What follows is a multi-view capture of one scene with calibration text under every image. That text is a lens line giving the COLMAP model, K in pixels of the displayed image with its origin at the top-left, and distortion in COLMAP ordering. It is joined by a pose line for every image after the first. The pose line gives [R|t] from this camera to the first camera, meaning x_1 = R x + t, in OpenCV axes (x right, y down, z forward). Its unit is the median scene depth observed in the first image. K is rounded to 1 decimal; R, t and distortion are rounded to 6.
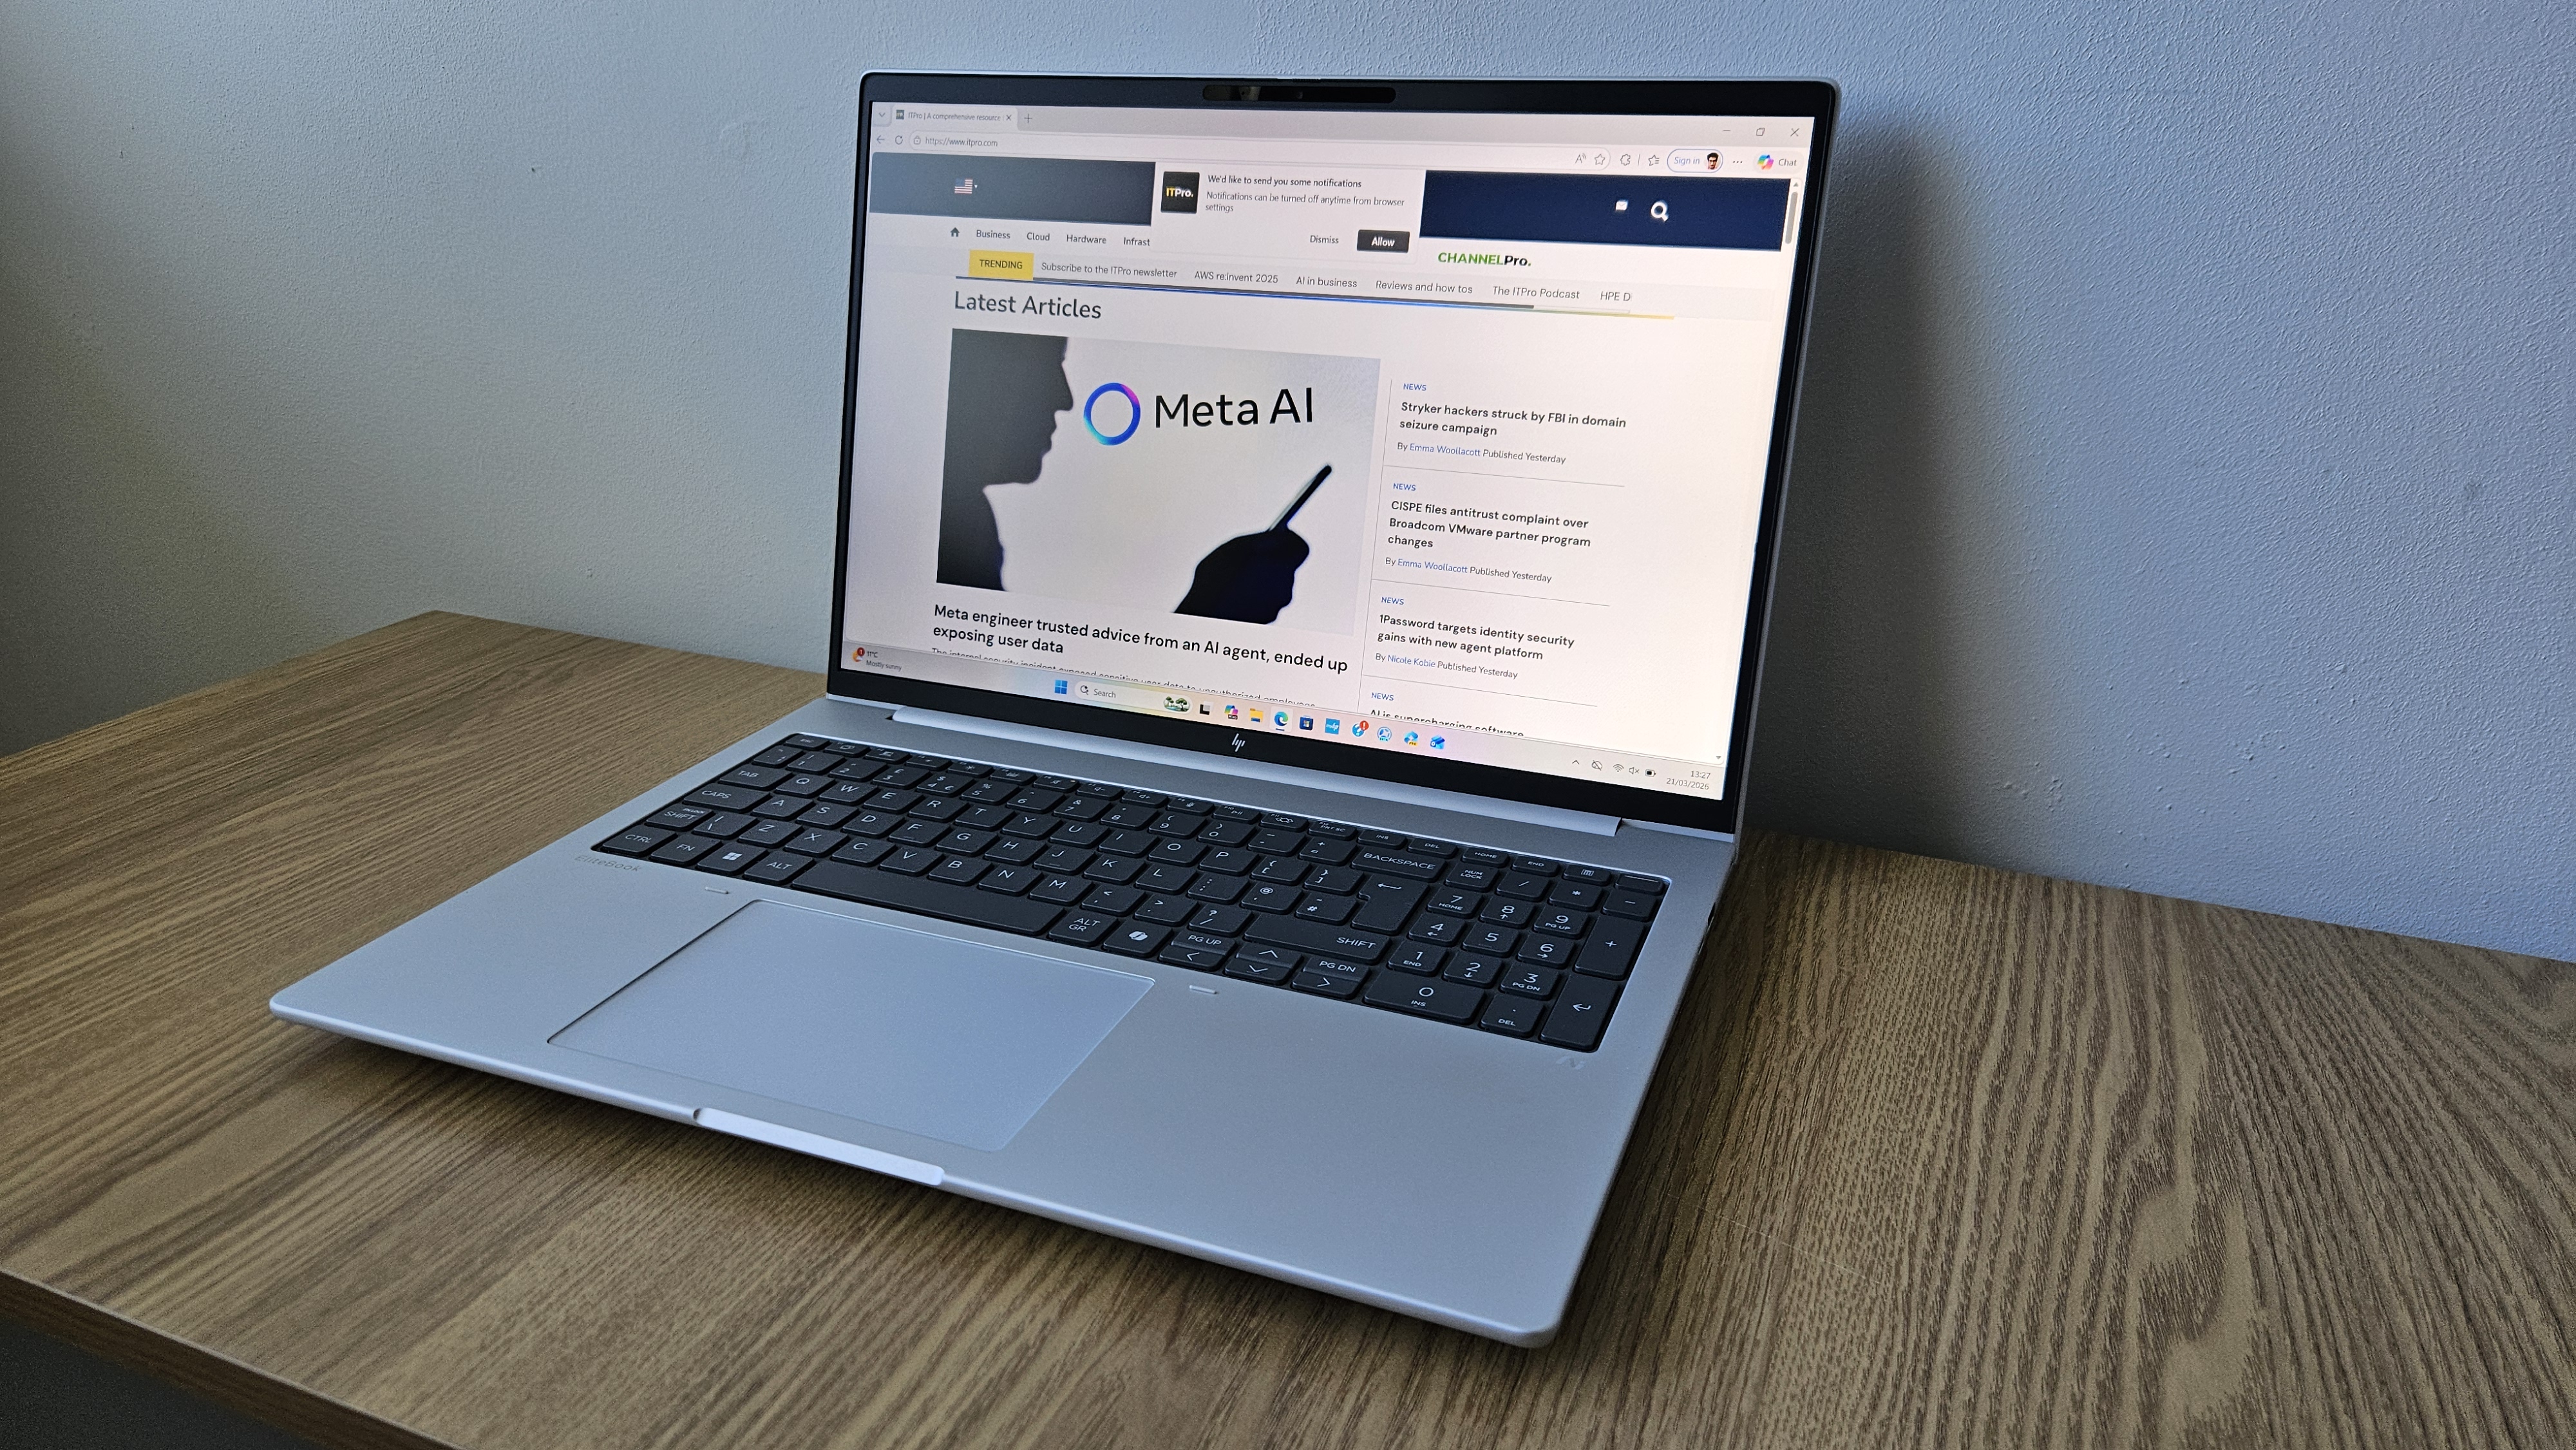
lens RADIAL K [[1829.3, 0, 1269.4], [0, 1829.3, 721.0], [0, 0, 1]] dist [0.029012, -0.044243]
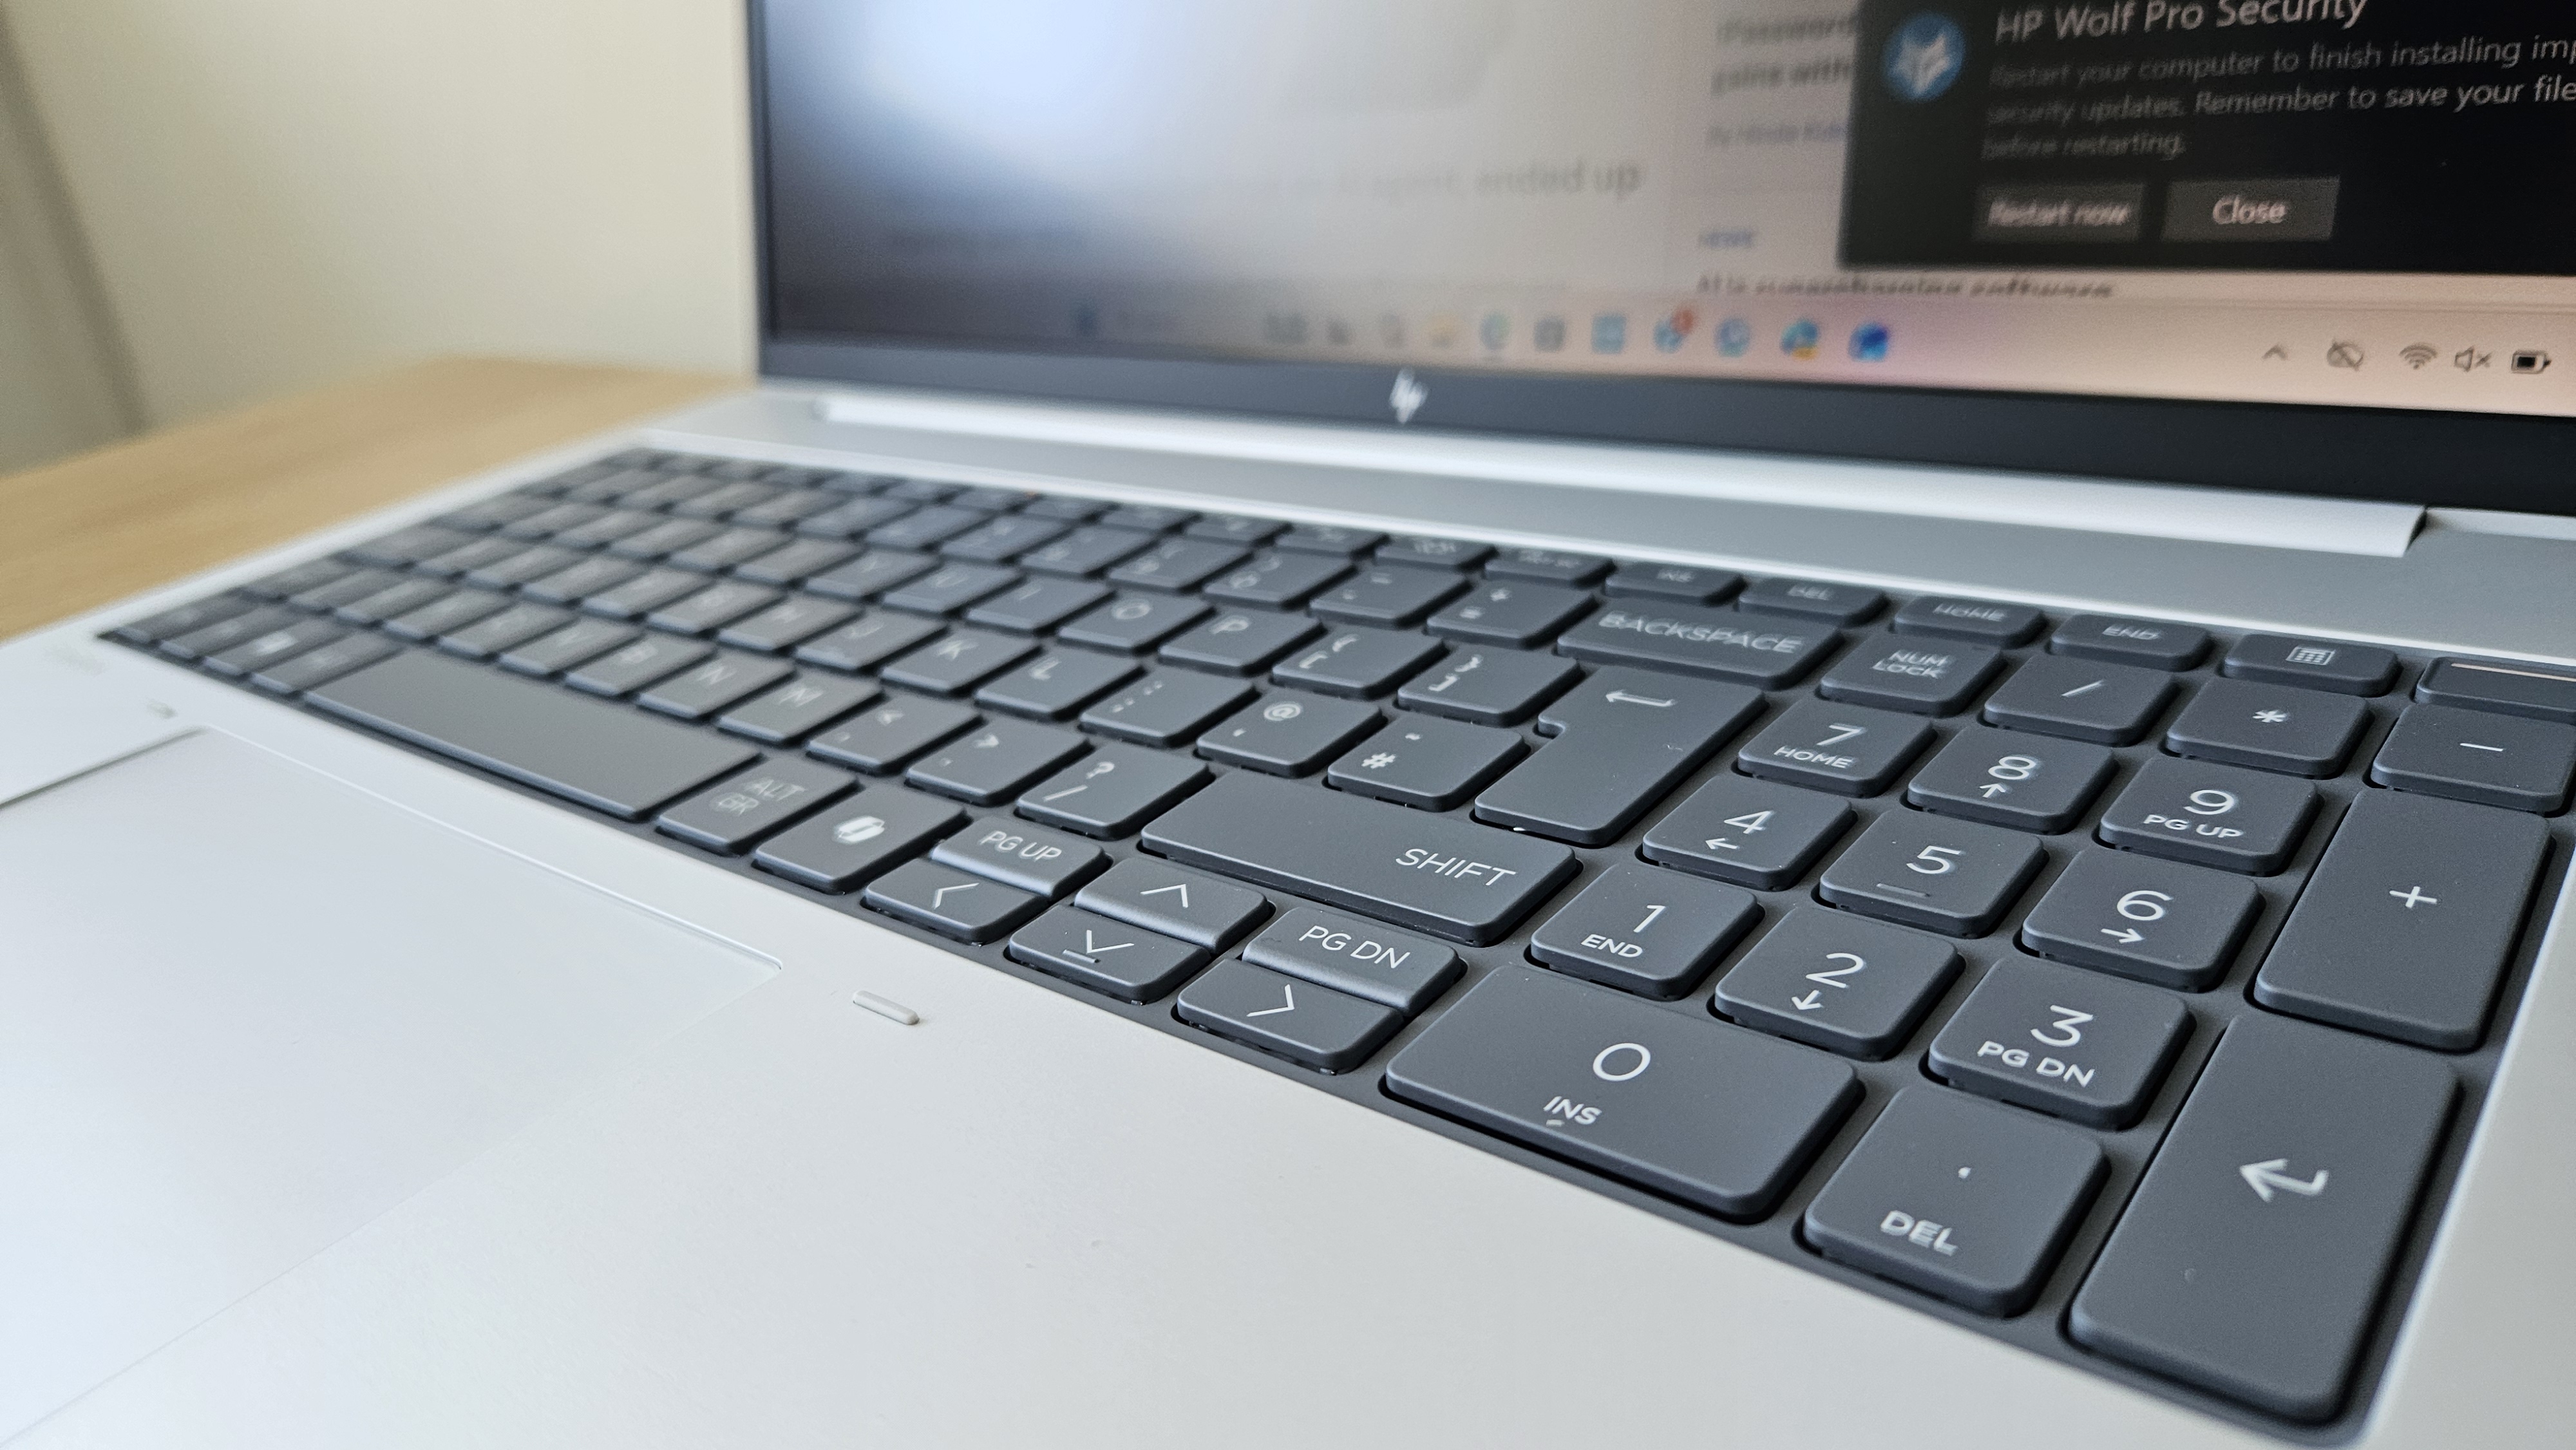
lens RADIAL K [[1829.3, 0, 1275.0], [0, 1829.3, 802.3], [0, 0, 1]] dist [0.029012, -0.044243]
pose [[0.948097, 0.015378, -0.317610, 0.106085], [0.017225, 0.994880, 0.099589, 0.072742], [0.317515, -0.099890, 0.942977, 0.644067]]
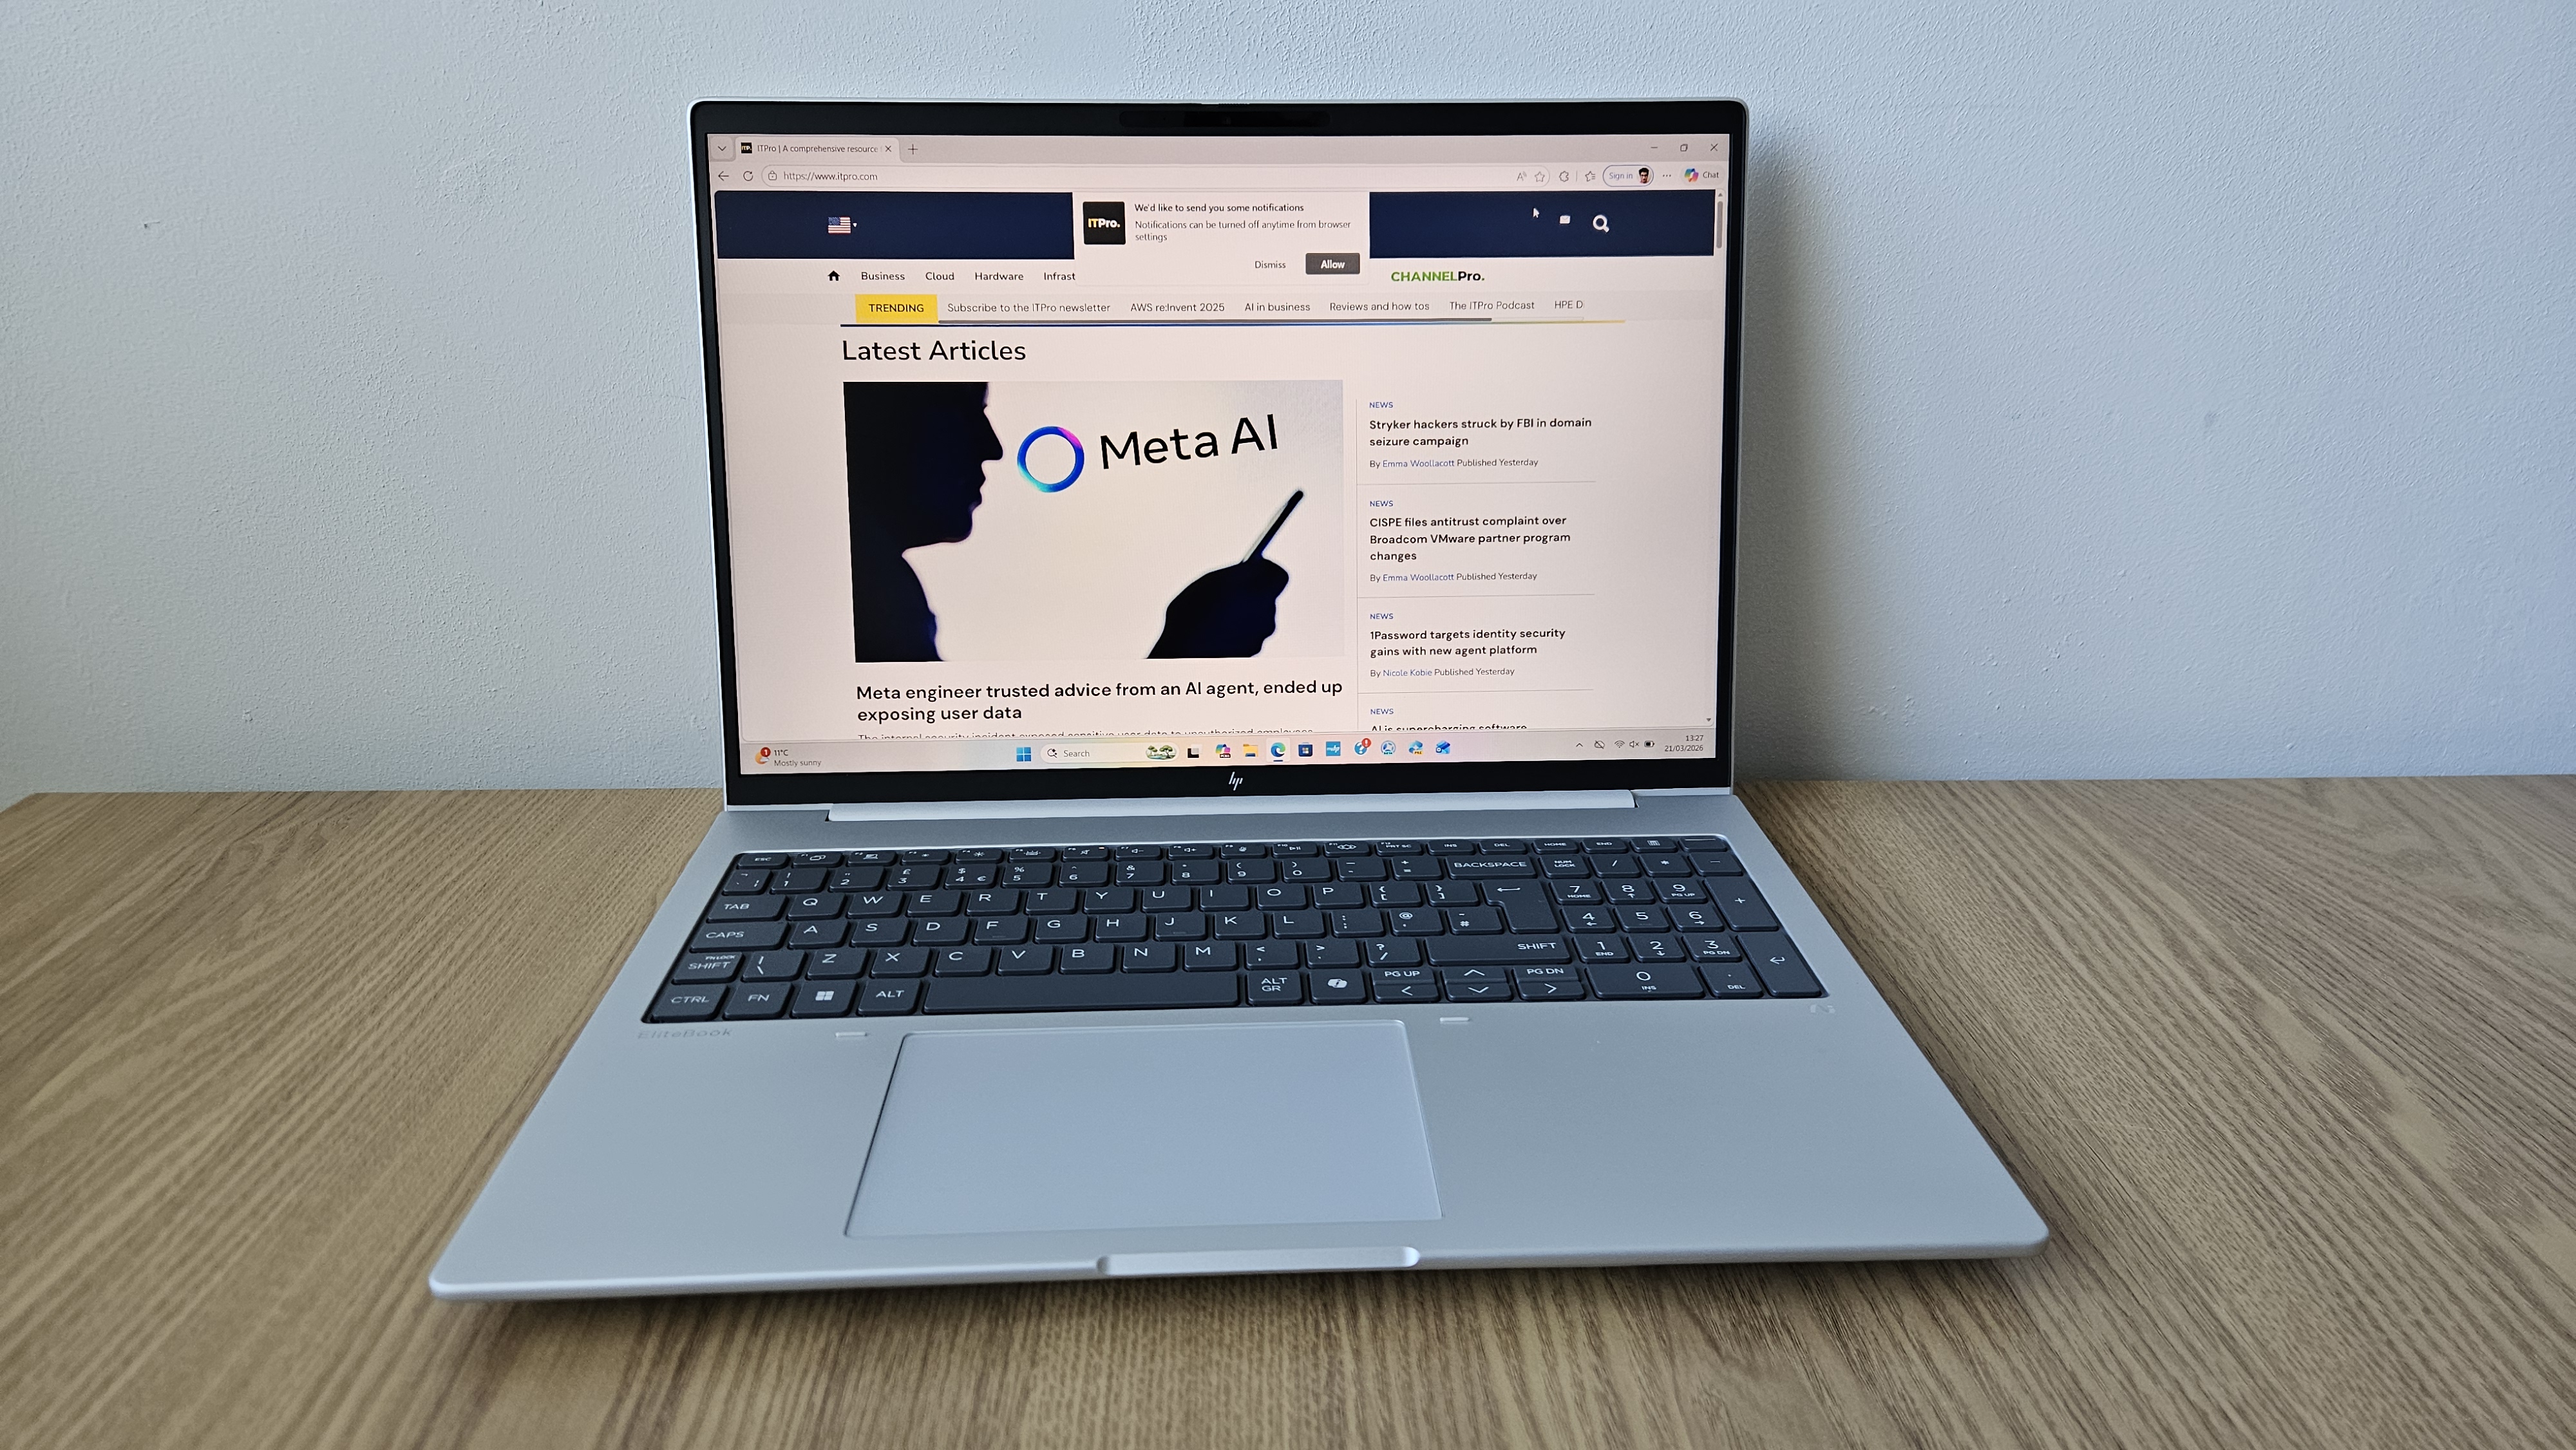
lens RADIAL K [[1829.3, 0, 1280.0], [0, 1829.3, 721.4], [0, 0, 1]] dist [0.029012, -0.044243]
pose [[0.905383, -0.146528, 0.398512, -0.431795], [0.149865, 0.988440, 0.022959, -0.043661], [-0.397270, 0.038936, 0.916876, 0.105747]]
